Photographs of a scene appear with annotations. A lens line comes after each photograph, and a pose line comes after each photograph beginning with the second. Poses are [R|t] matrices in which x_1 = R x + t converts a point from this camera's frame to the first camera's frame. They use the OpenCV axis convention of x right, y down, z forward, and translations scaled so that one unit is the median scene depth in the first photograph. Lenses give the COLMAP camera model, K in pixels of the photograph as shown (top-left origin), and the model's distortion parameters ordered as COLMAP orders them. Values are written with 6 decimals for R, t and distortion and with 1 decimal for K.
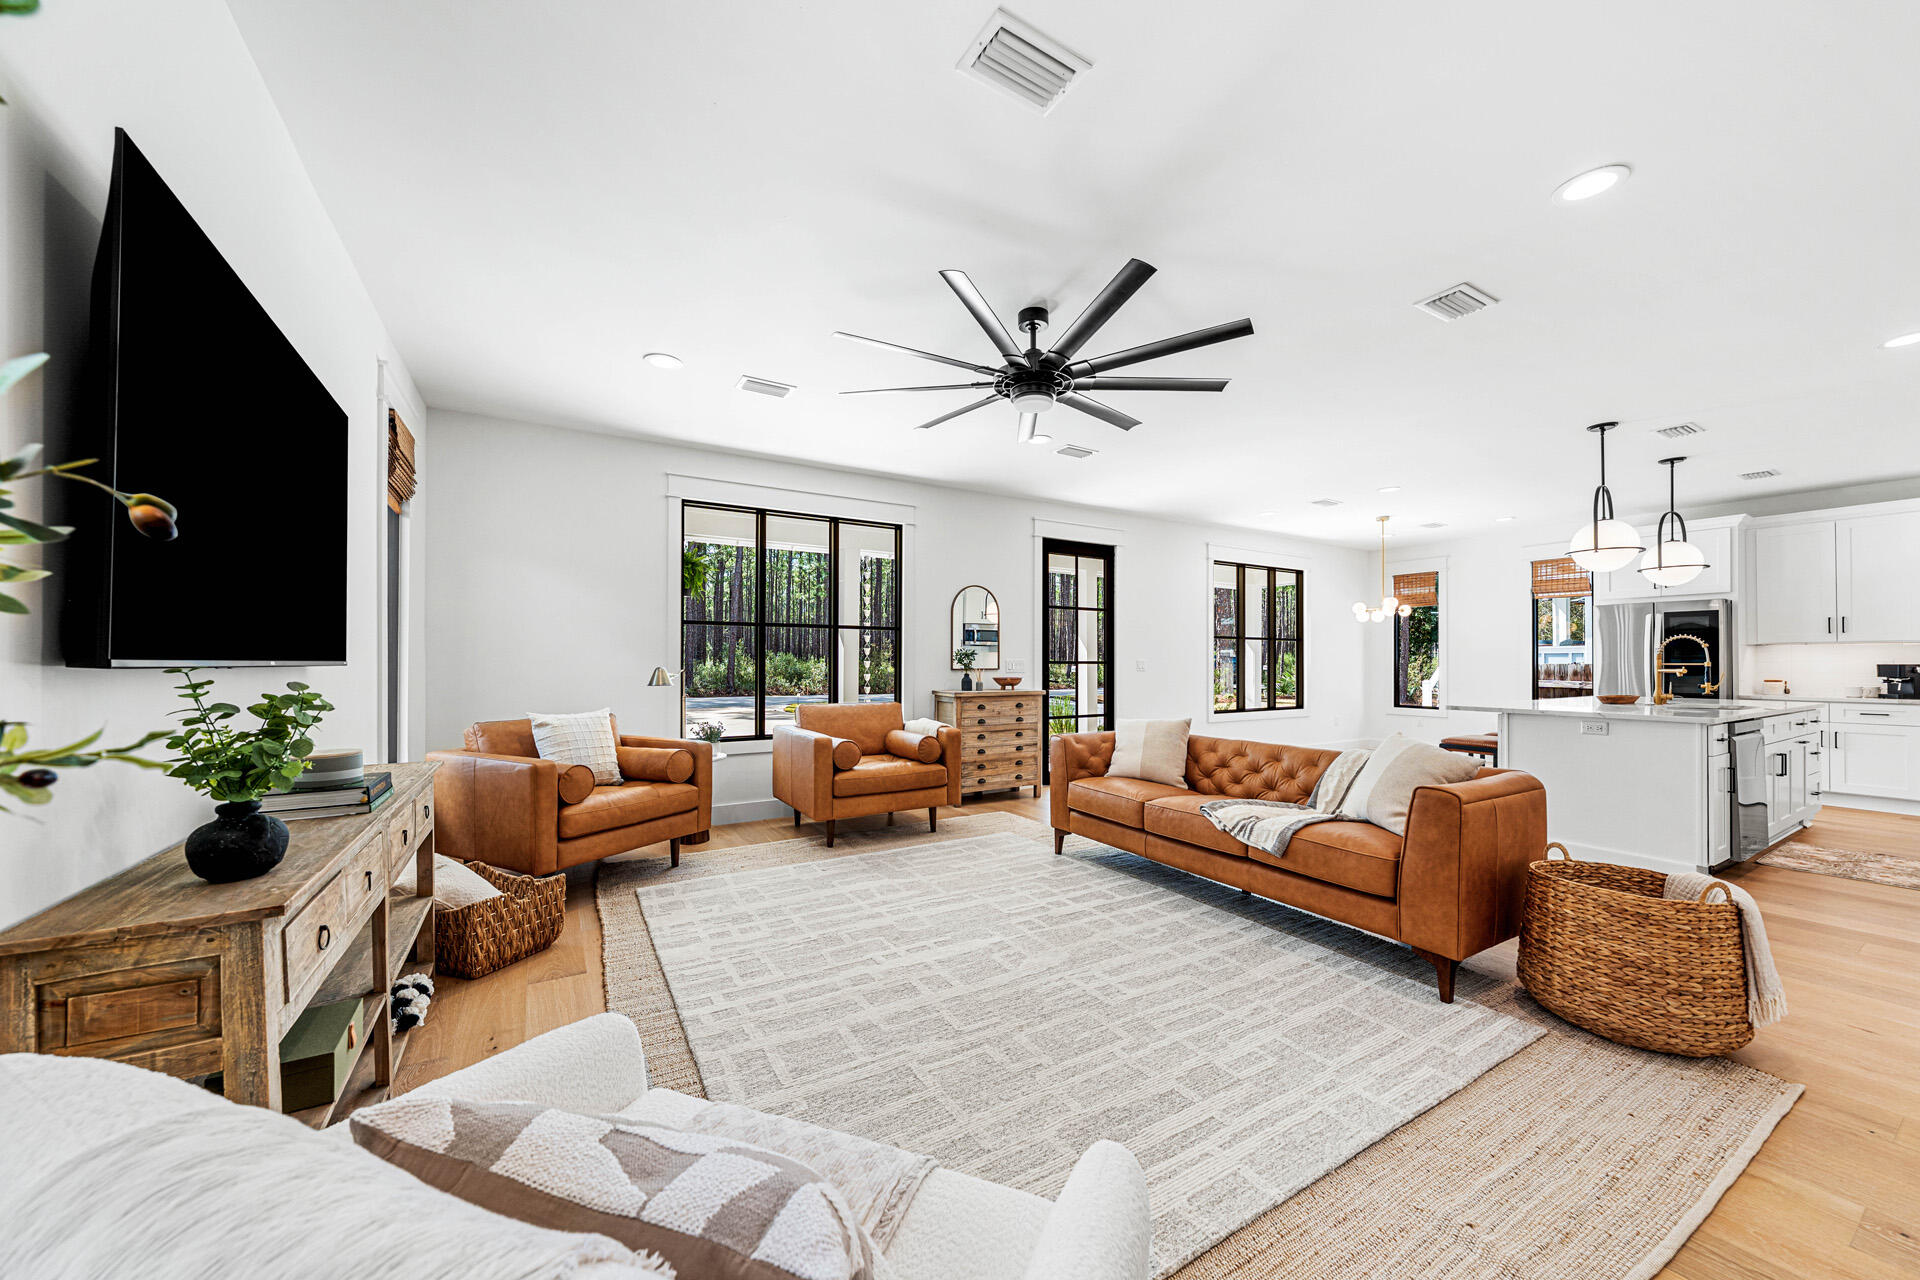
lens RADIAL K [[684.5, 0, 961.4], [0, 684.5, 659.0], [0, 0, 1]] dist [0.001139, 0.000136]
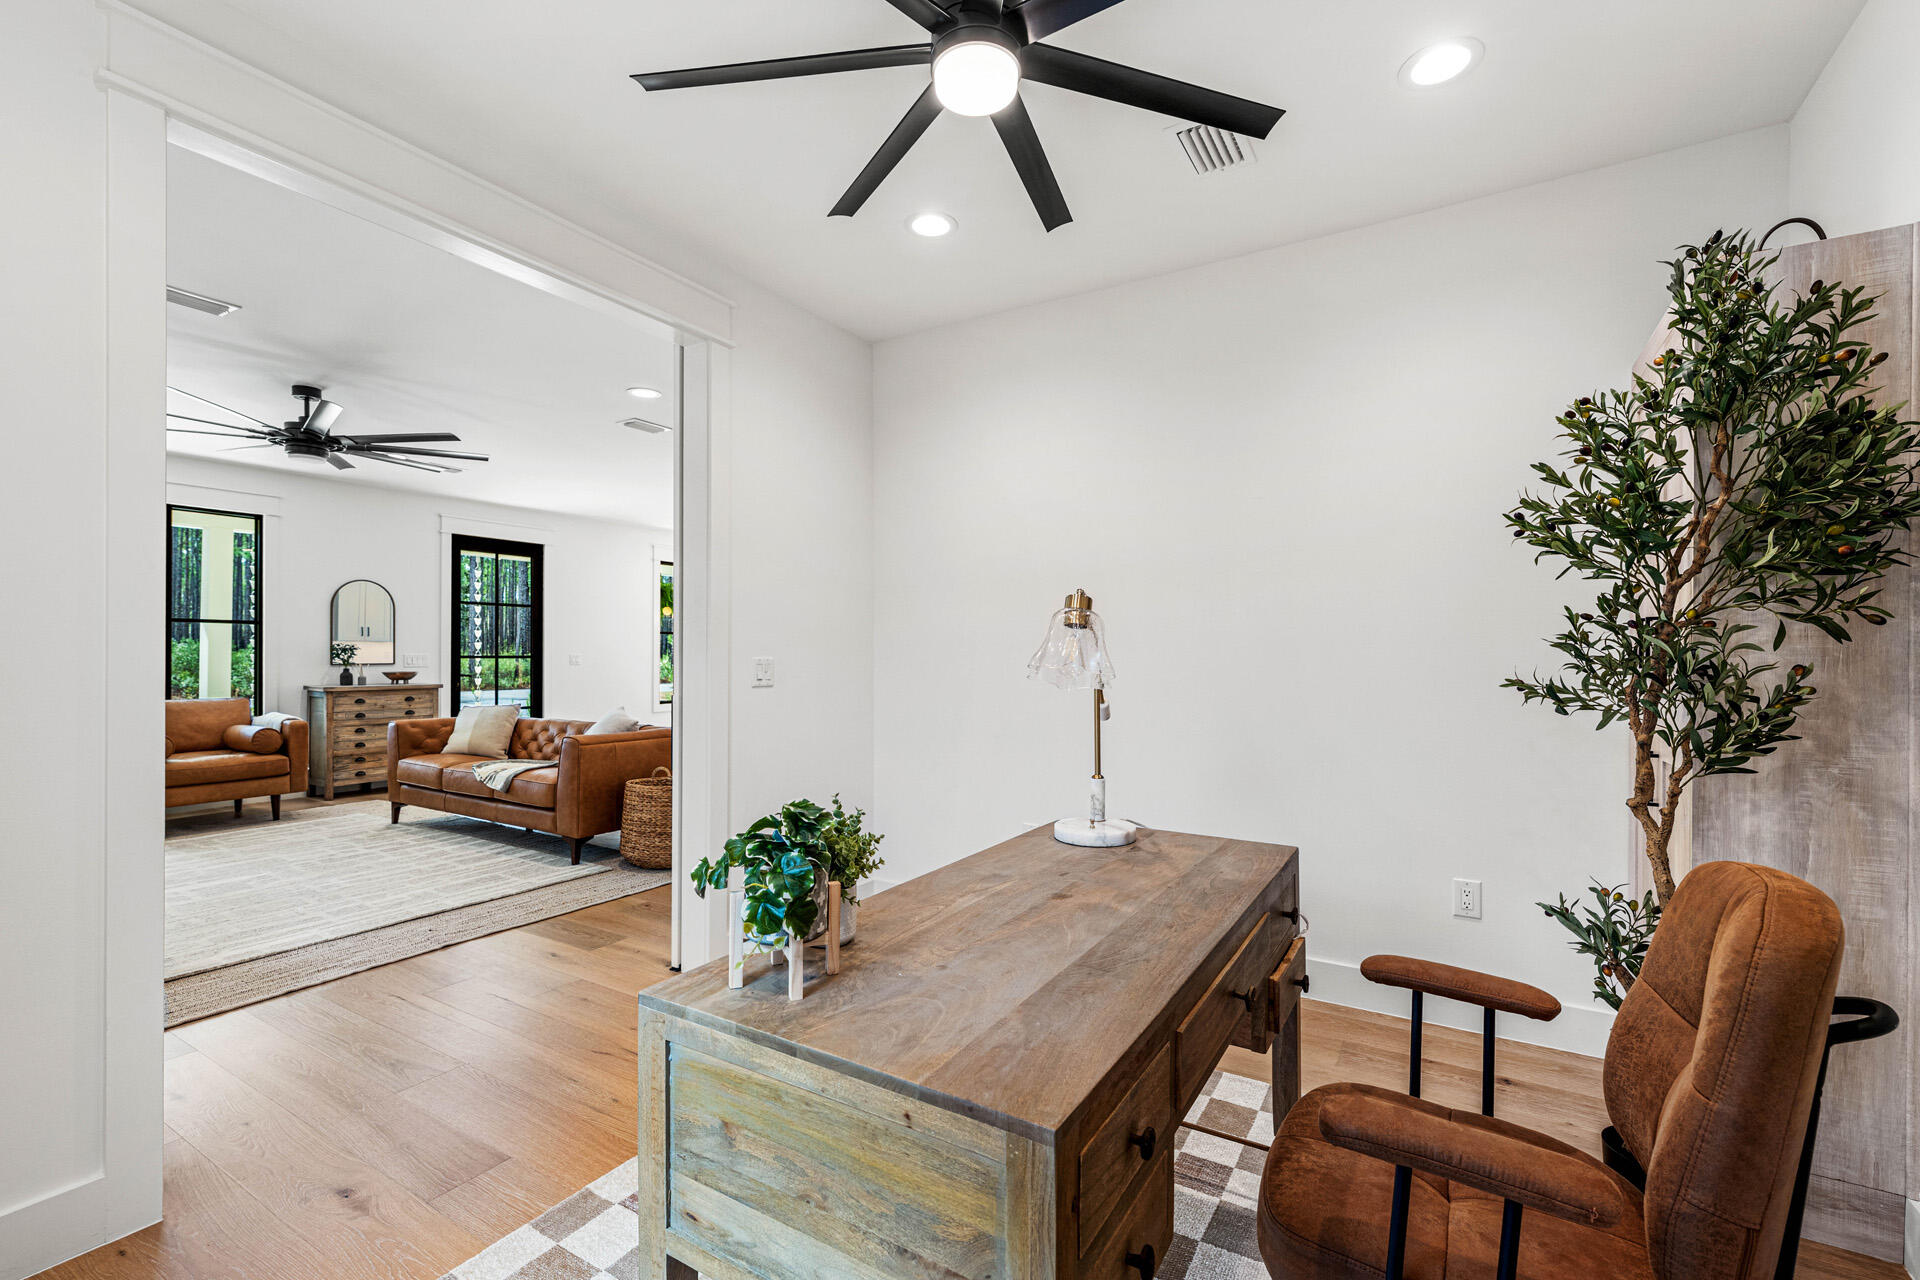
lens RADIAL K [[822.7, 0, 955.7], [0, 822.7, 655.5], [0, 0, 1]] dist [-0.000275, 0.000040]
pose [[0.887399, 0.000545, 0.461003, 0.316901], [-0.004864, 0.999955, 0.008182, -0.015196], [-0.460977, -0.009504, 0.887361, -0.623482]]
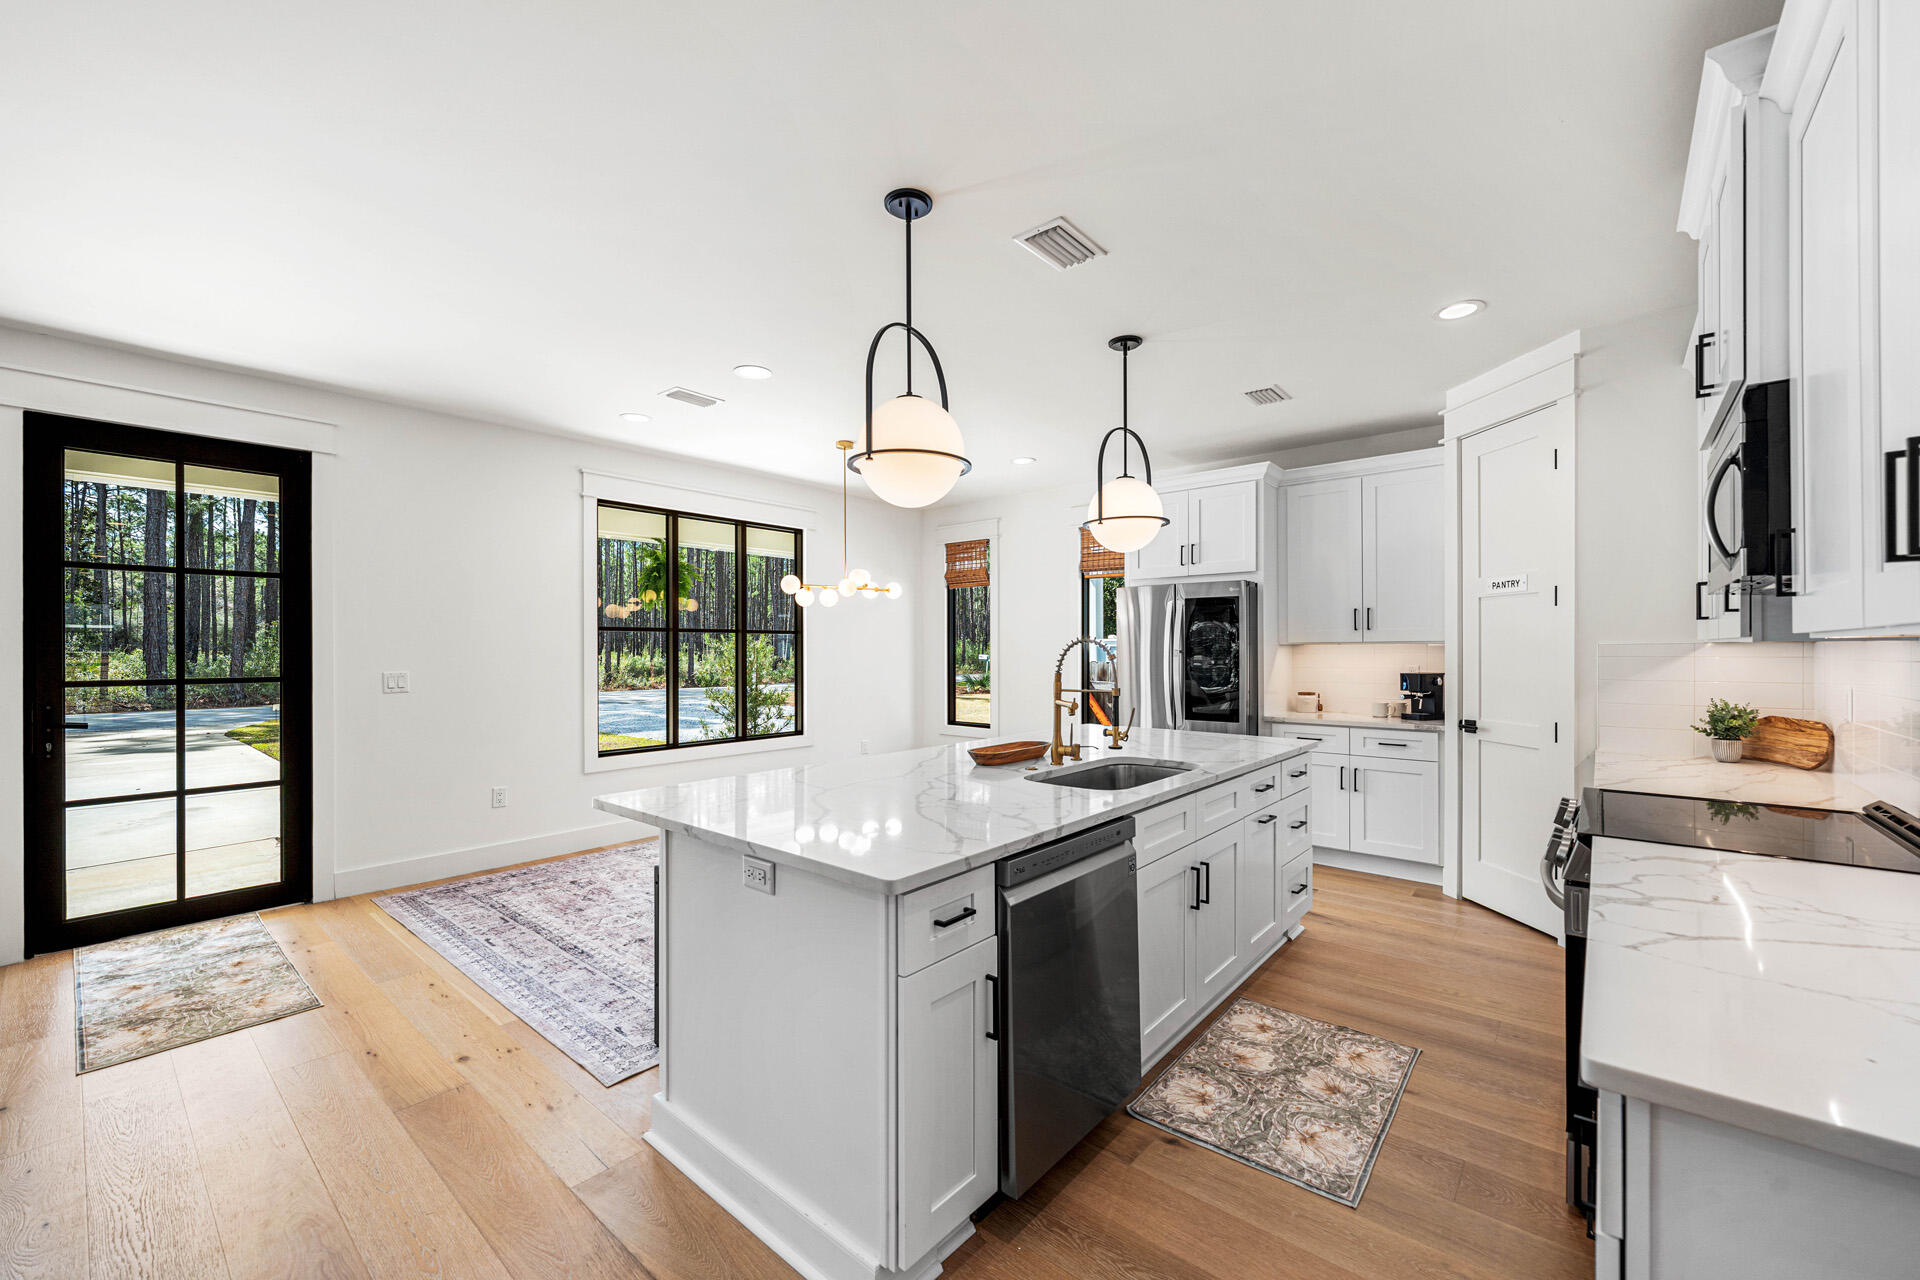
lens RADIAL K [[760.9, 0, 955.7], [0, 760.9, 650.7], [0, 0, 1]] dist [-0.000747, -0.000034]
pose [[0.948355, -0.005009, 0.317171, 0.778130], [0.002481, 0.999962, 0.008374, -0.030667], [-0.317201, -0.007155, 0.948331, 0.472015]]
